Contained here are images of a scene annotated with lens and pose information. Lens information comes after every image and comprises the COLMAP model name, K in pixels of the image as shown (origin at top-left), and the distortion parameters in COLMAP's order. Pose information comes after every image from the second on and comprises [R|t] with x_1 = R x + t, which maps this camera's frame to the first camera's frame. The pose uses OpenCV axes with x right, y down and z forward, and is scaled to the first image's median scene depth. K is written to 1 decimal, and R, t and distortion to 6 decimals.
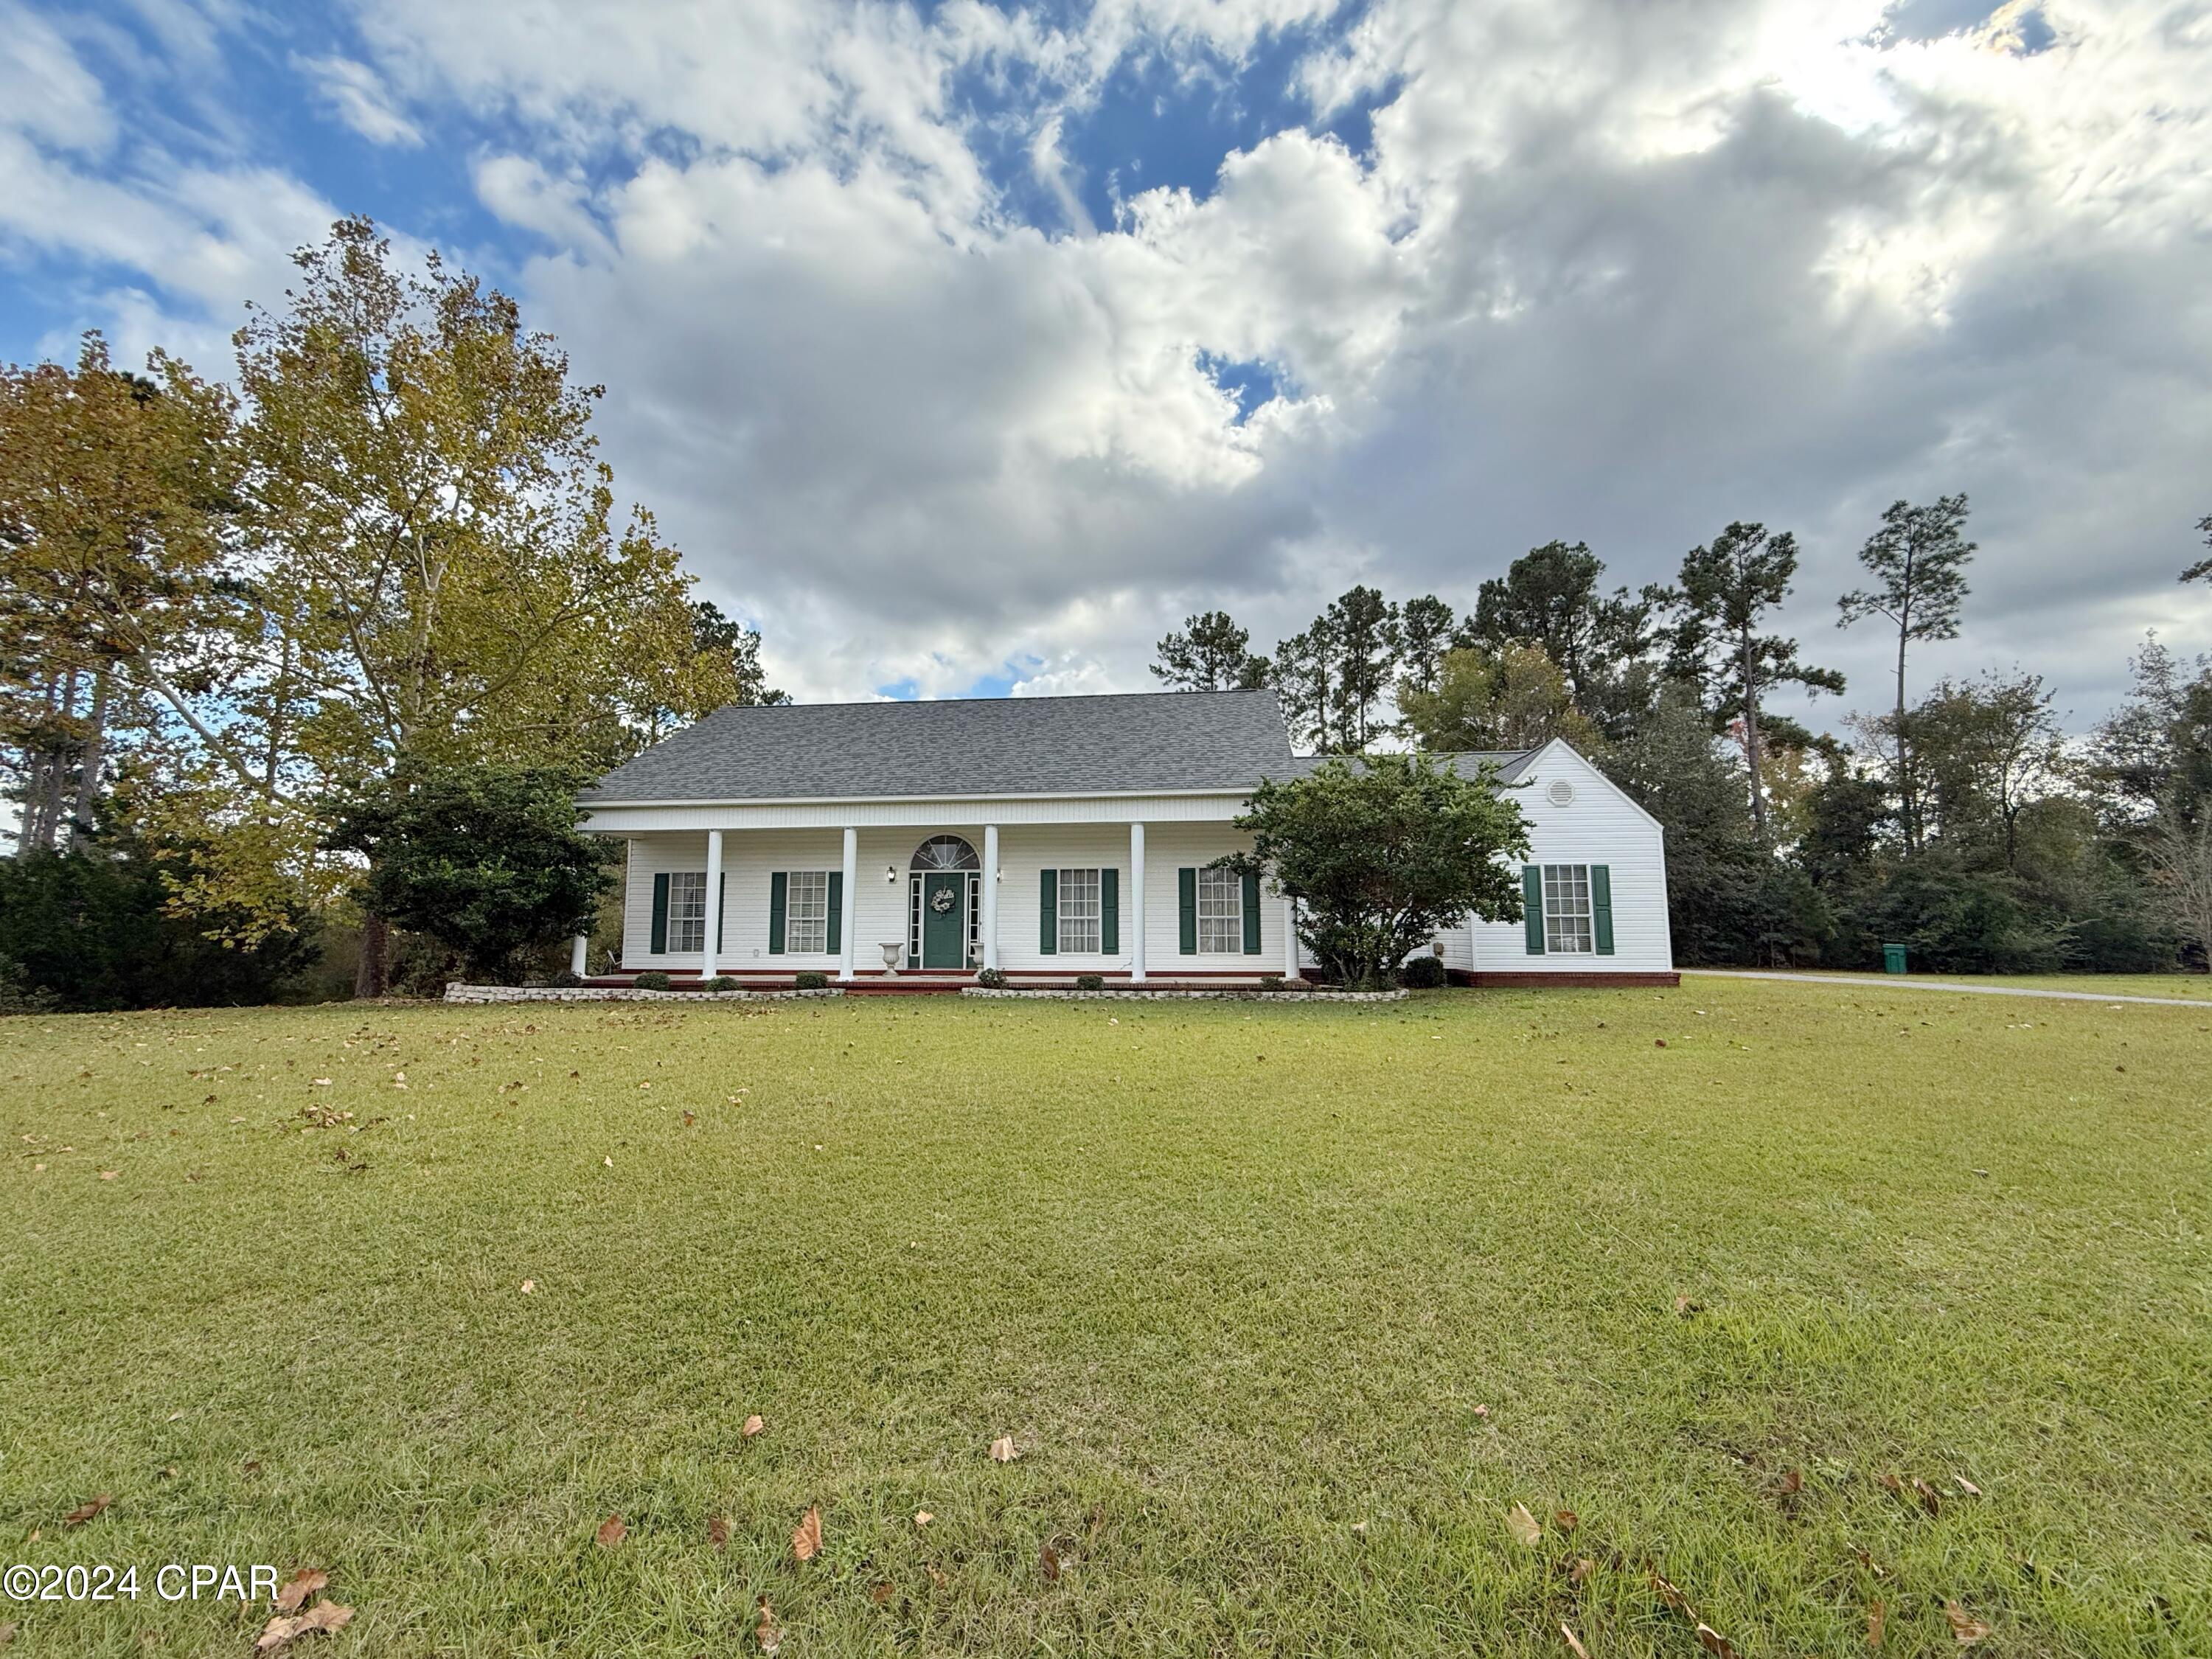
lens RADIAL K [[880.0, 0, 1100.9], [0, 880.0, 828.3], [0, 0, 1]] dist [-0.001318, 0.000559]
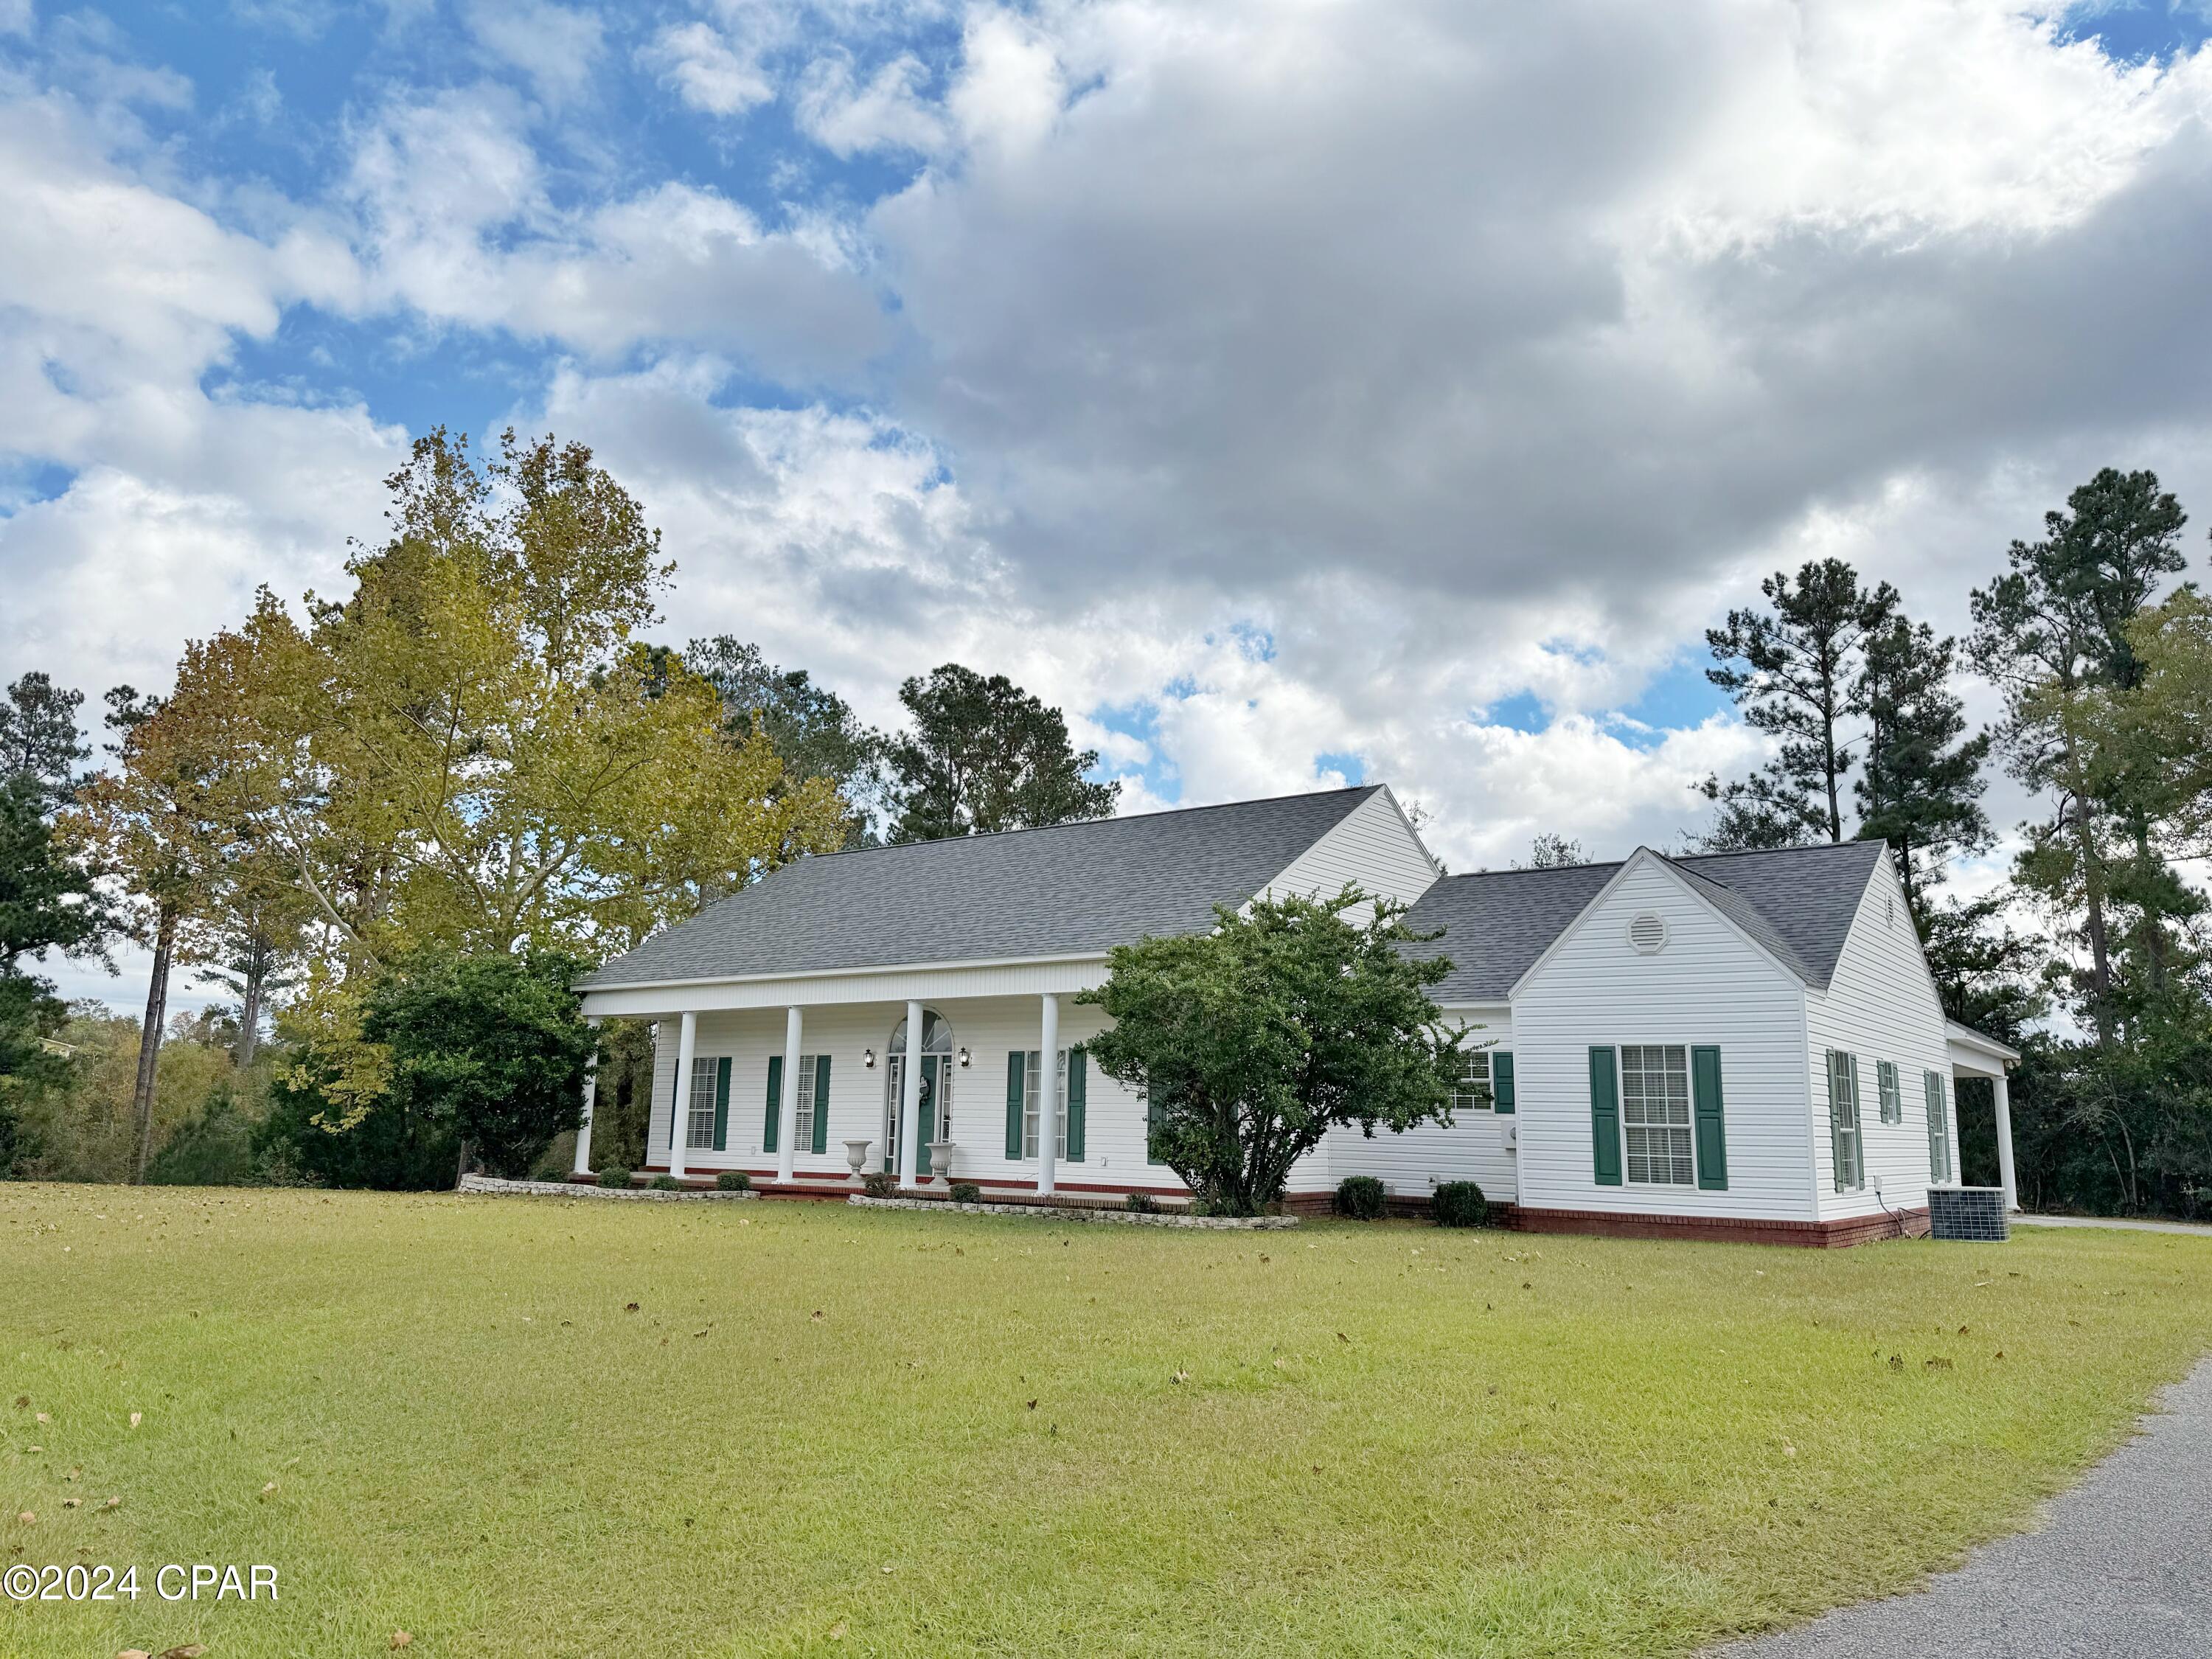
lens RADIAL K [[1550.5, 0, 1118.2], [0, 1550.5, 834.6], [0, 0, 1]] dist [0.165857, -0.303370]
pose [[0.866395, -0.072985, -0.493997, 0.676302], [0.035458, 0.995756, -0.084929, -0.024011], [0.498099, 0.056066, 0.865306, -0.175549]]
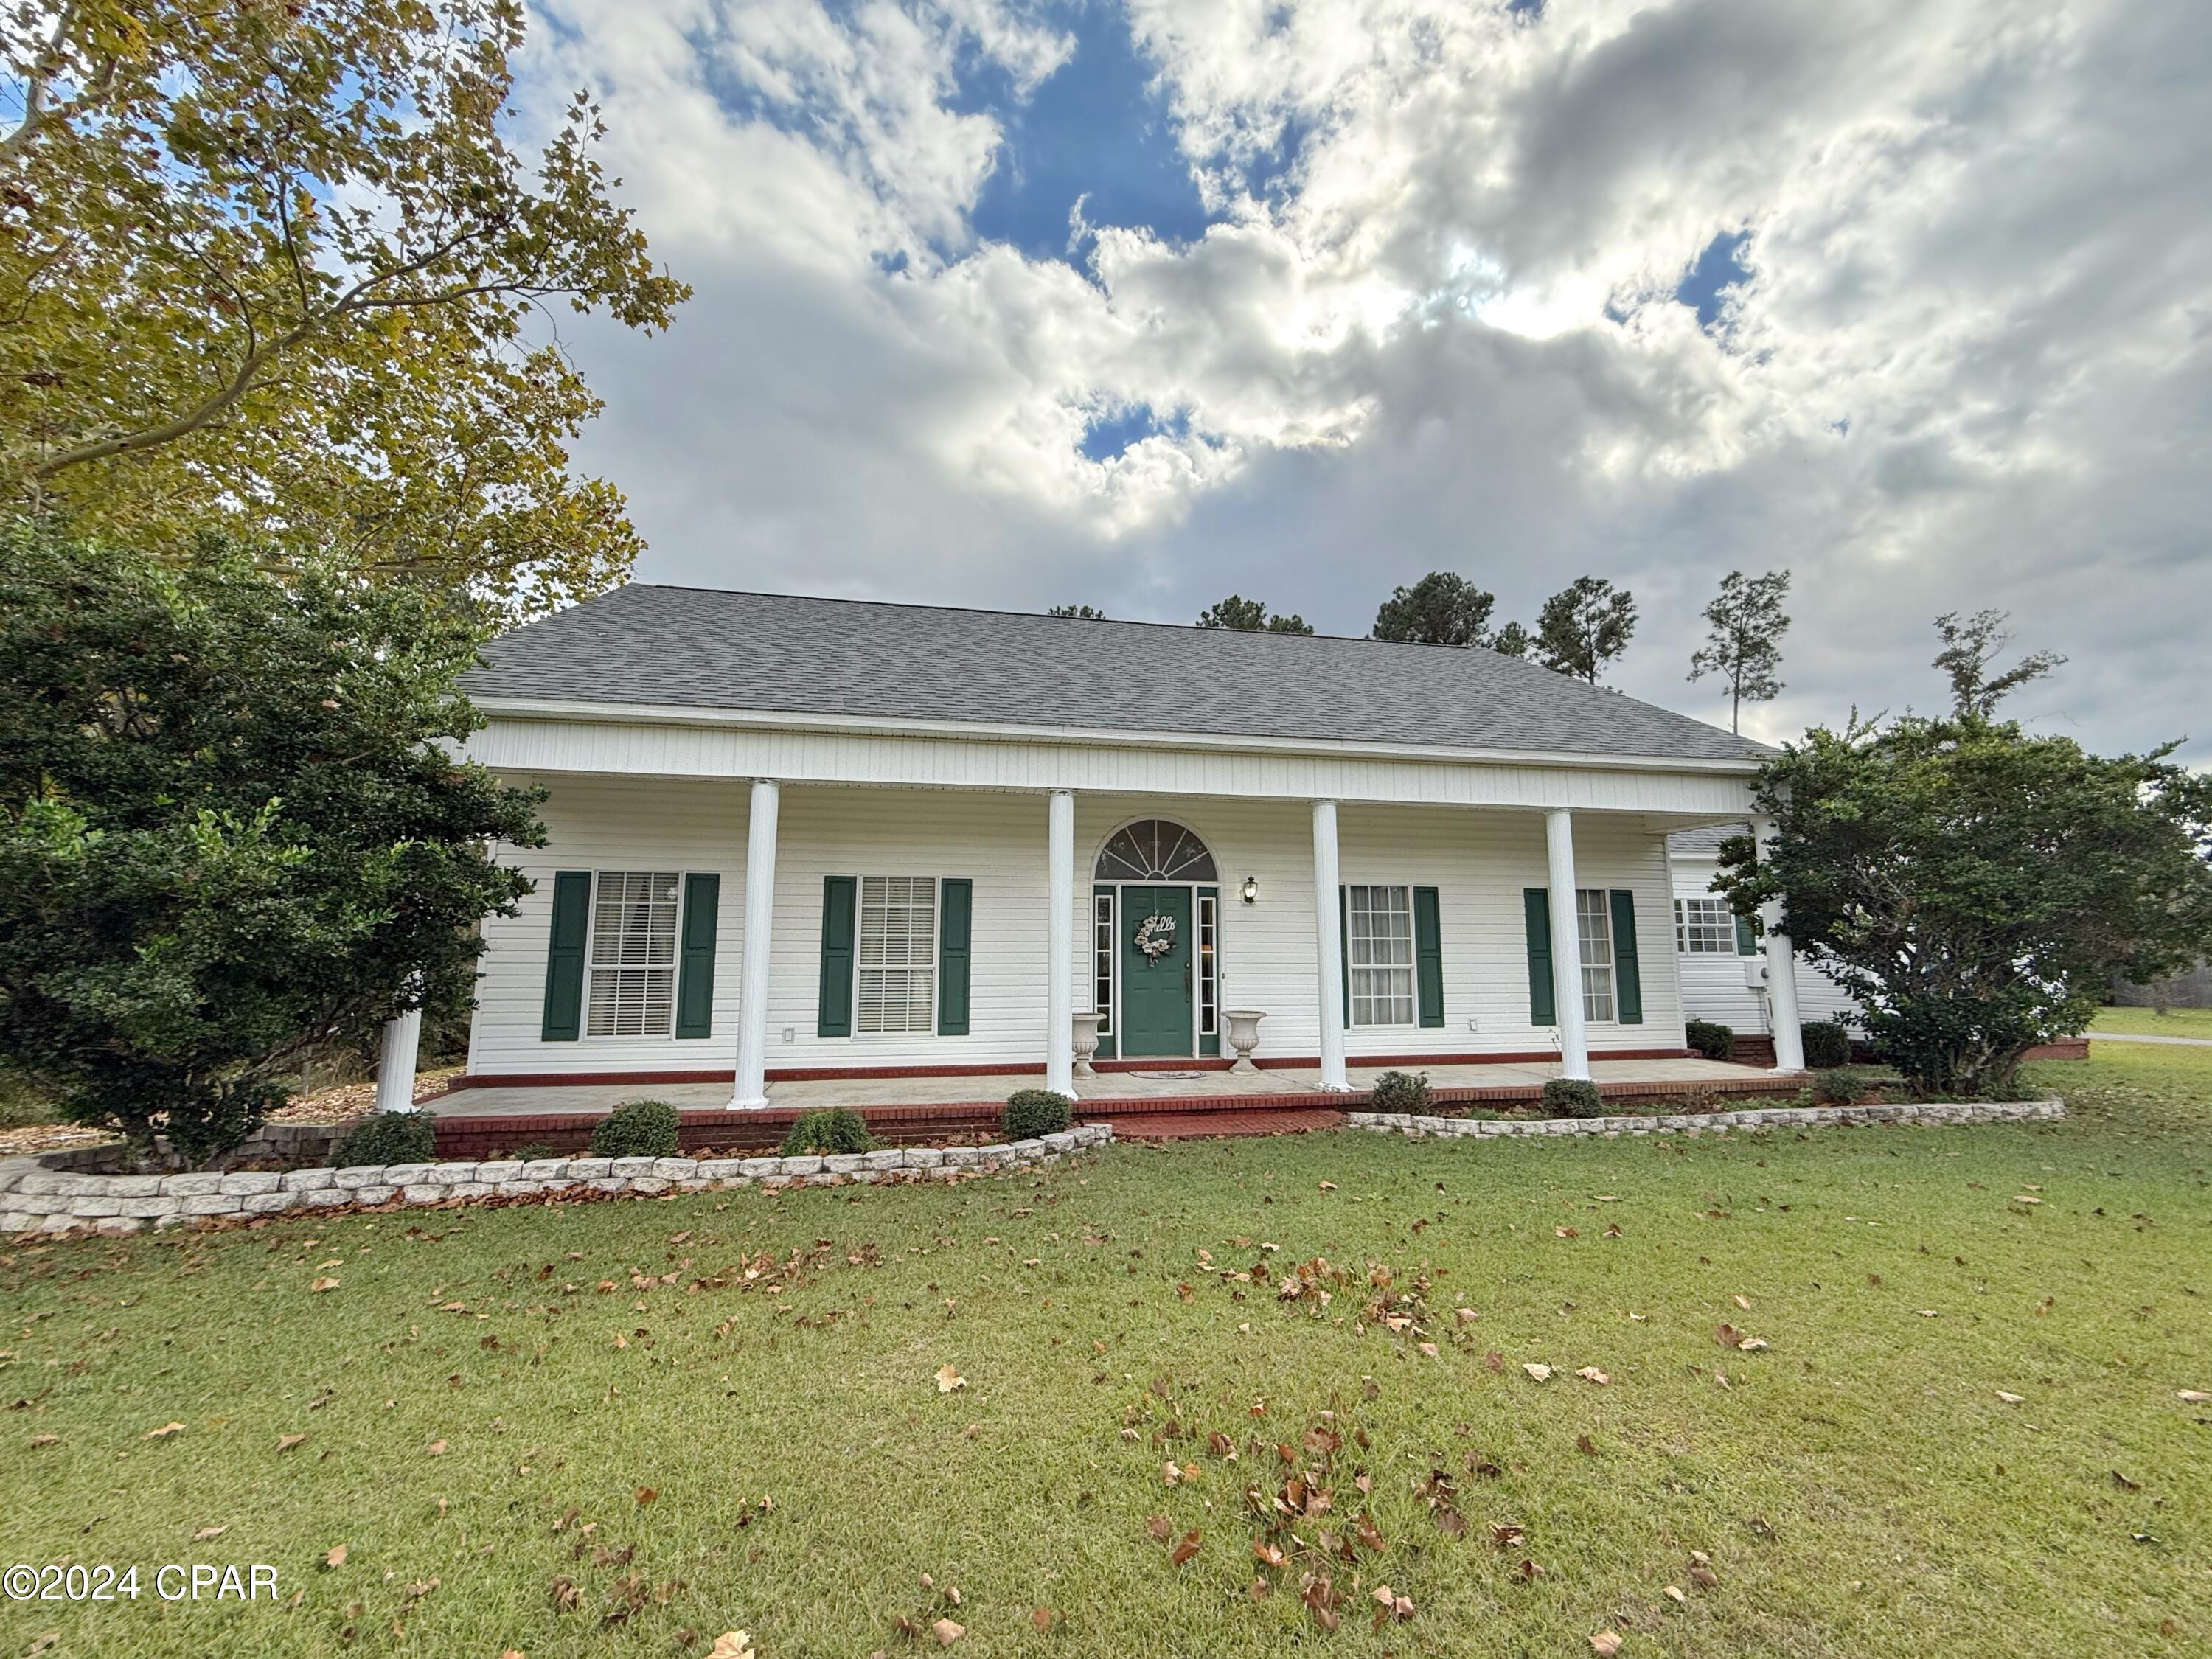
lens RADIAL K [[882.1, 0, 1098.7], [0, 882.1, 814.1], [0, 0, 1]] dist [0.000237, 0.000431]
pose [[0.949146, 0.050873, 0.310699, -0.365700], [-0.037212, 0.998069, -0.049743, 0.031790], [-0.312629, 0.035652, 0.949206, 0.438522]]
